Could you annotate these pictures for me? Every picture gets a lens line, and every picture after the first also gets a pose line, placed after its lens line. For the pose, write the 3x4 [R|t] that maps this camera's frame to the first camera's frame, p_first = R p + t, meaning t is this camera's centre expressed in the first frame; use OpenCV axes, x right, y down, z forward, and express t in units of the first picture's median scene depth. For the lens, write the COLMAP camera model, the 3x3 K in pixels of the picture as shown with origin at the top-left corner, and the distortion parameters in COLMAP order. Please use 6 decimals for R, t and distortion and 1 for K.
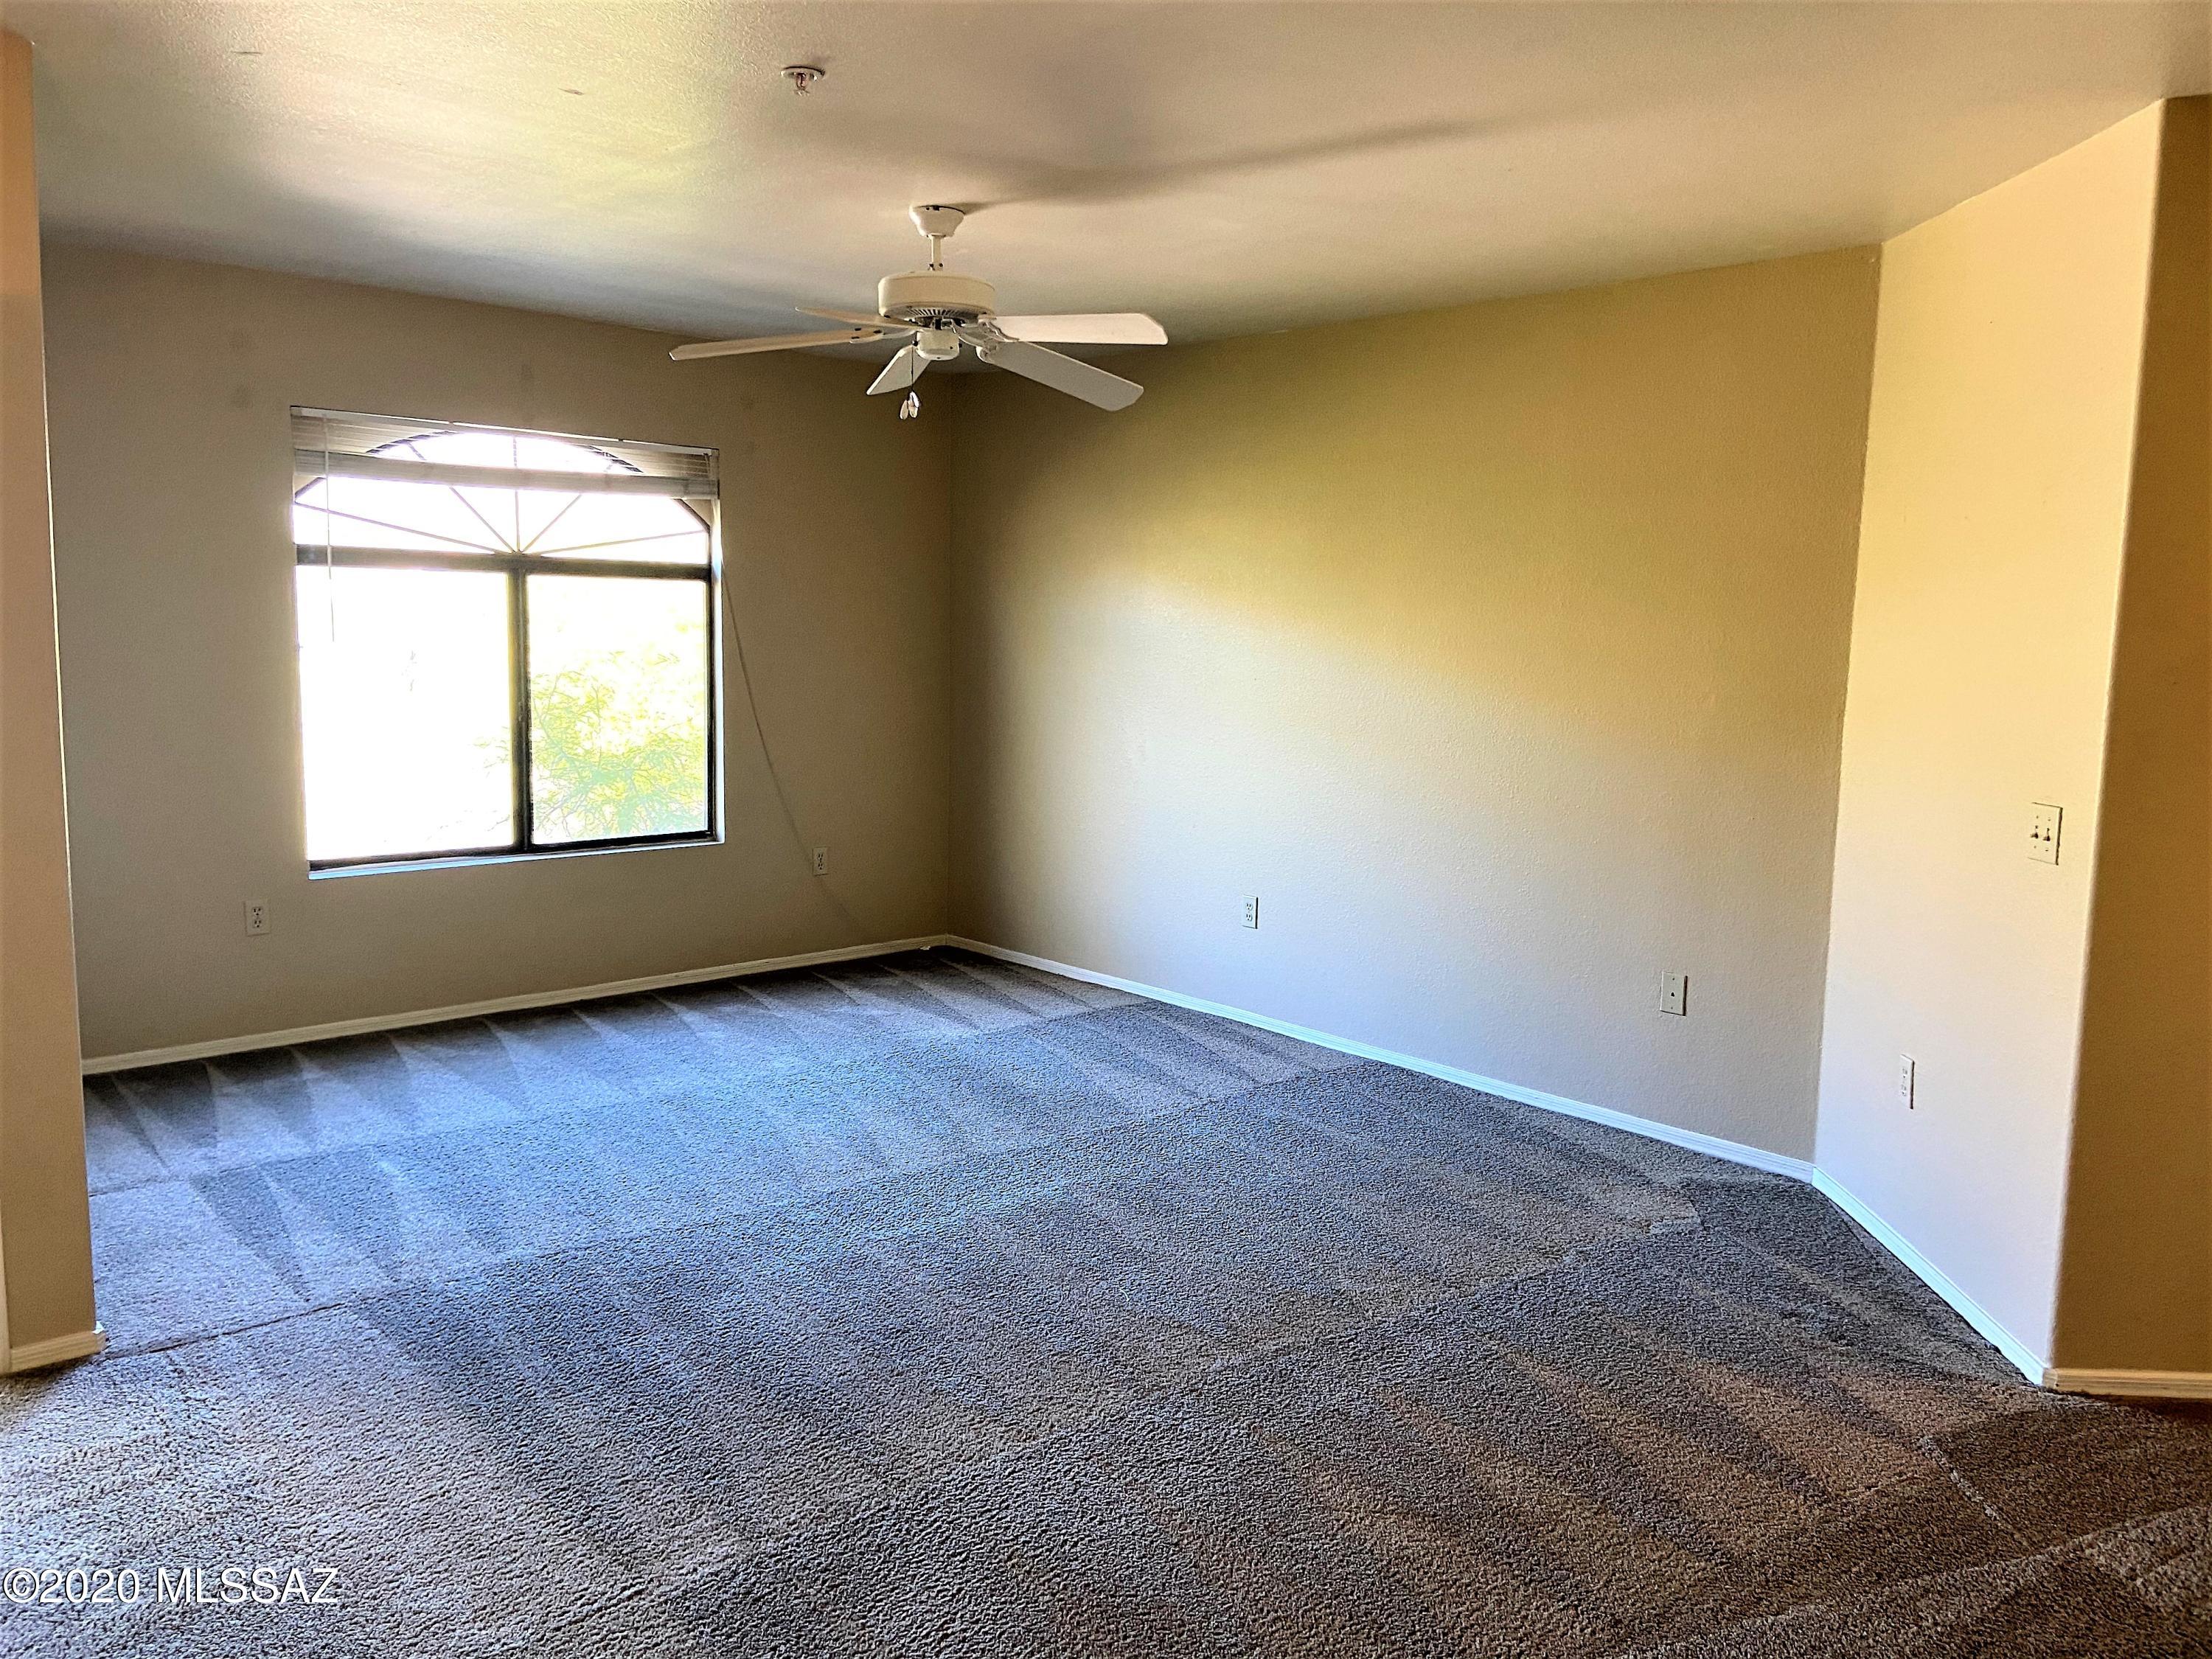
lens RADIAL K [[1657.4, 0, 1116.2], [0, 1657.4, 817.3], [0, 0, 1]] dist [0.131511, -0.172791]
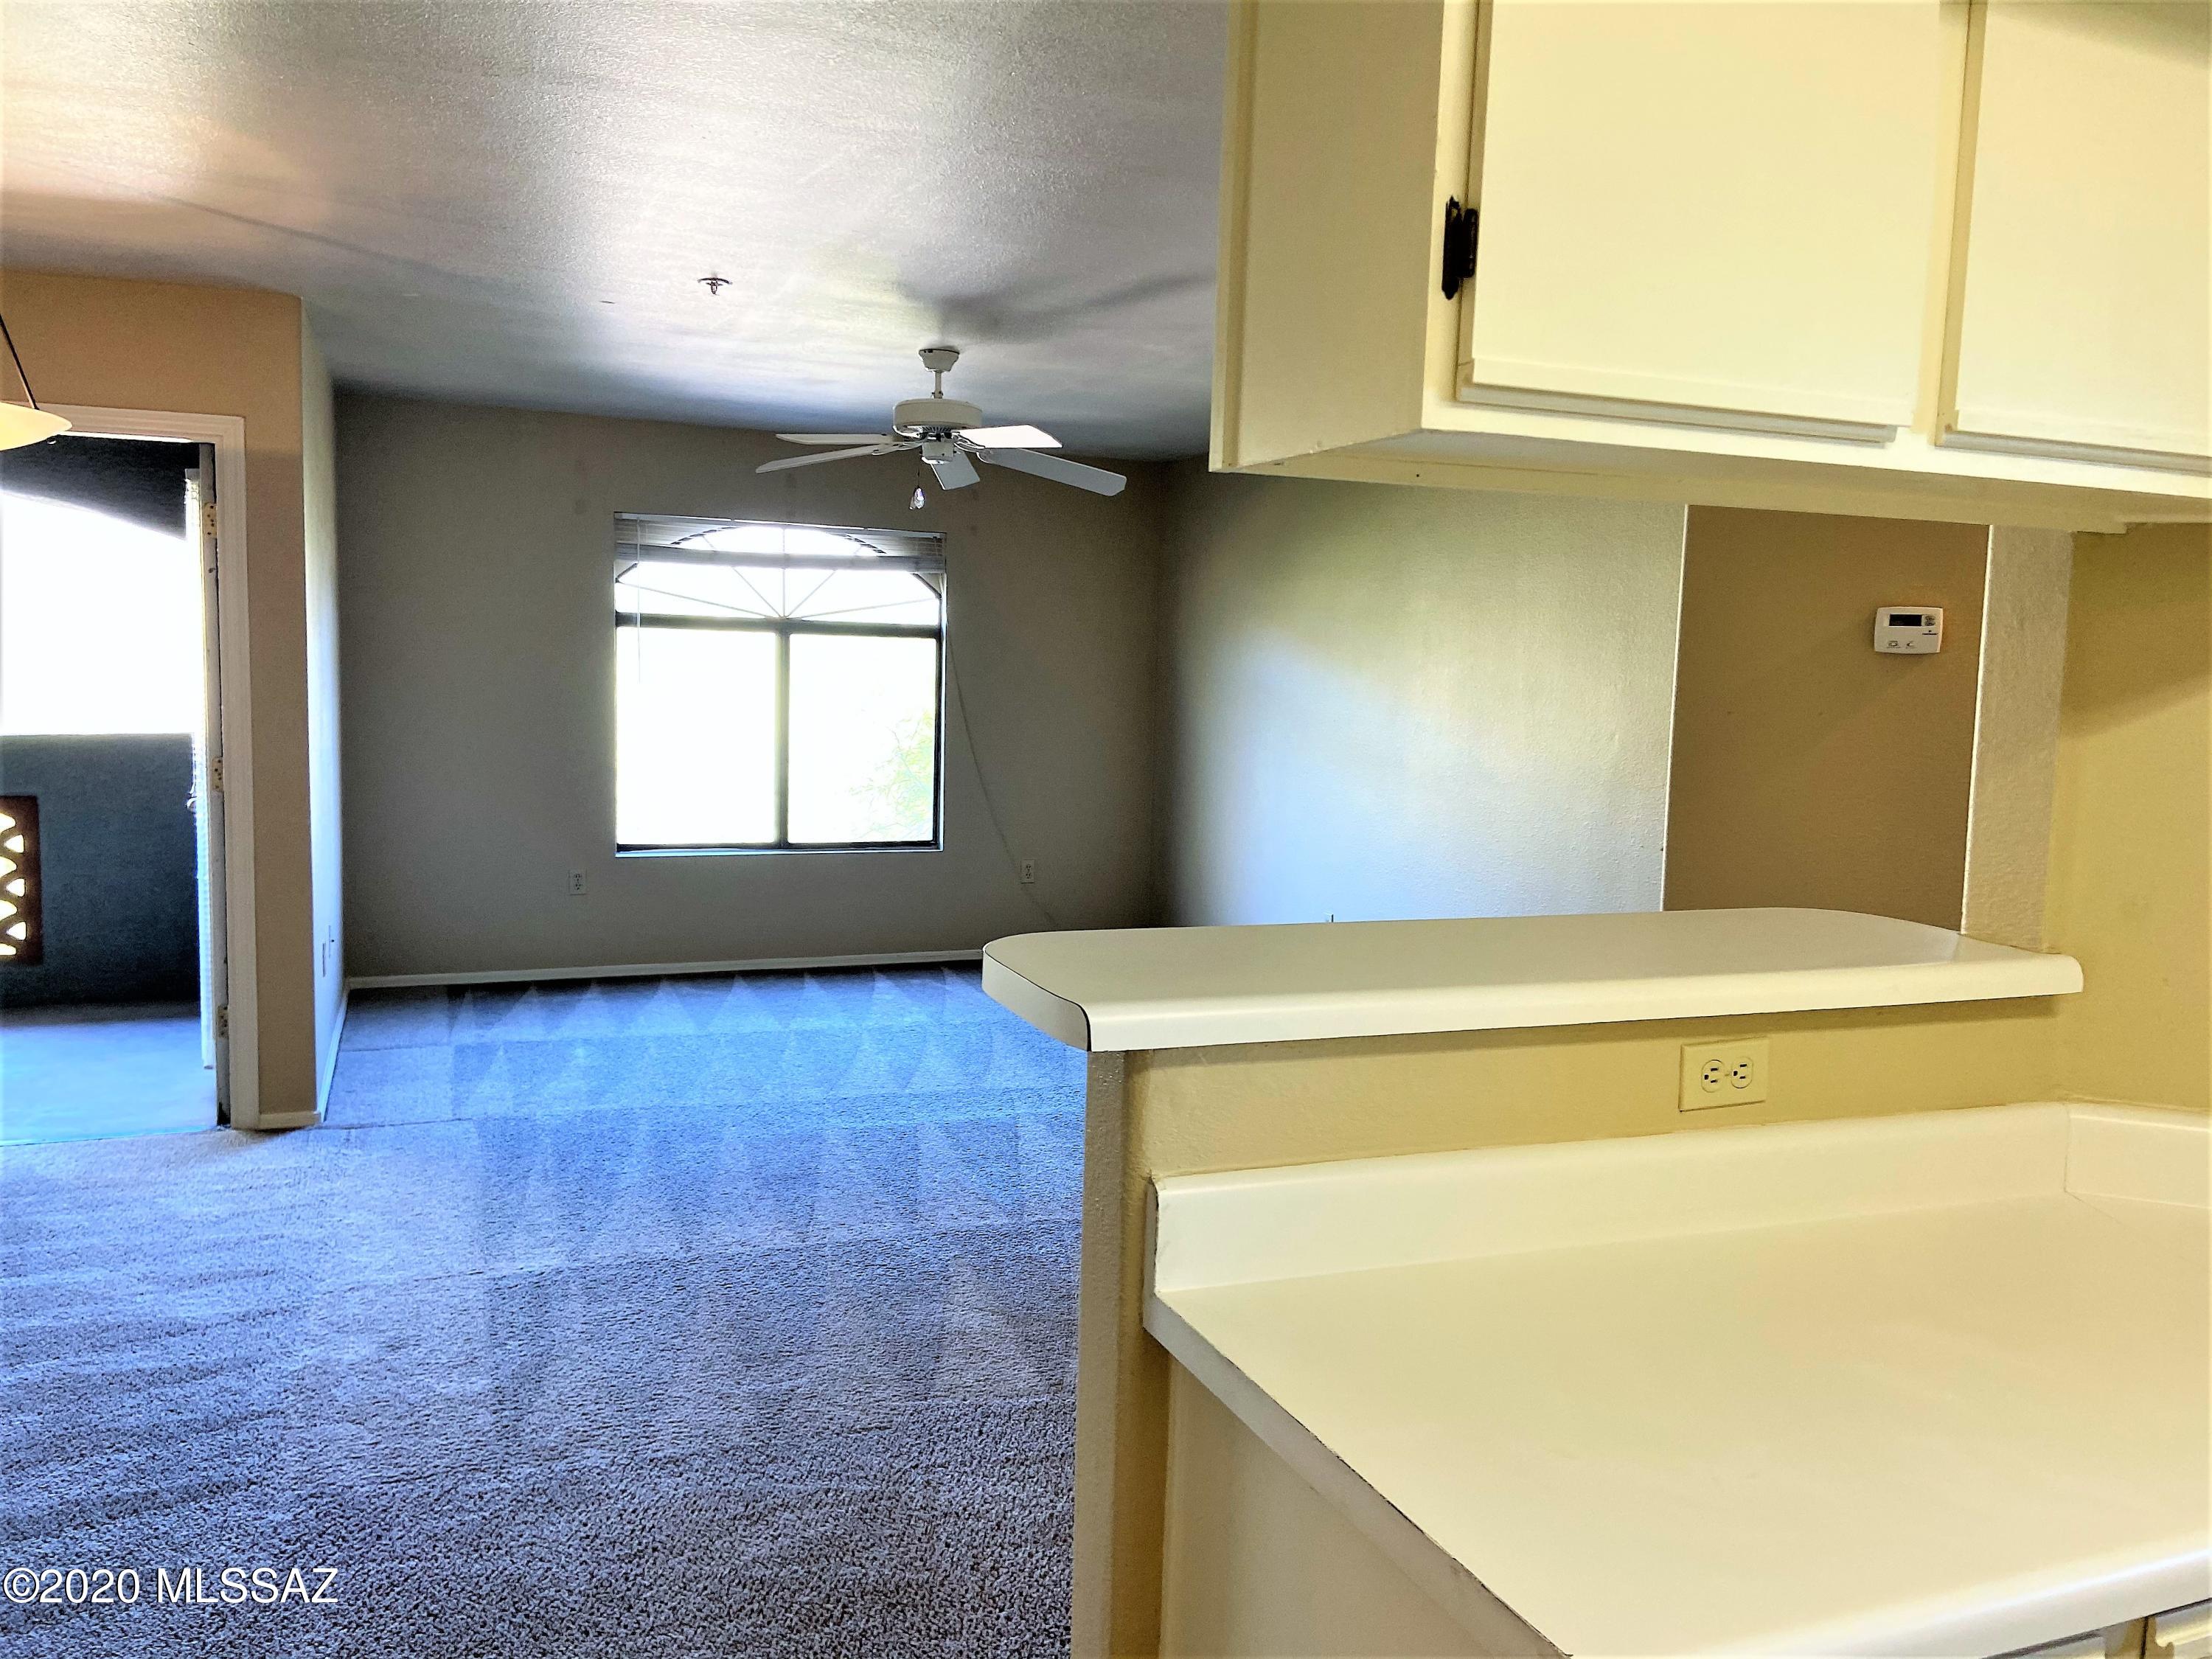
lens RADIAL K [[1659.6, 0, 1101.2], [0, 1659.6, 823.3], [0, 0, 1]] dist [0.128139, -0.144091]
pose [[0.934783, 0.036361, -0.353353, 0.351042], [-0.049829, 0.998334, -0.029091, 0.028492], [0.351706, 0.044801, 0.935038, -0.119487]]
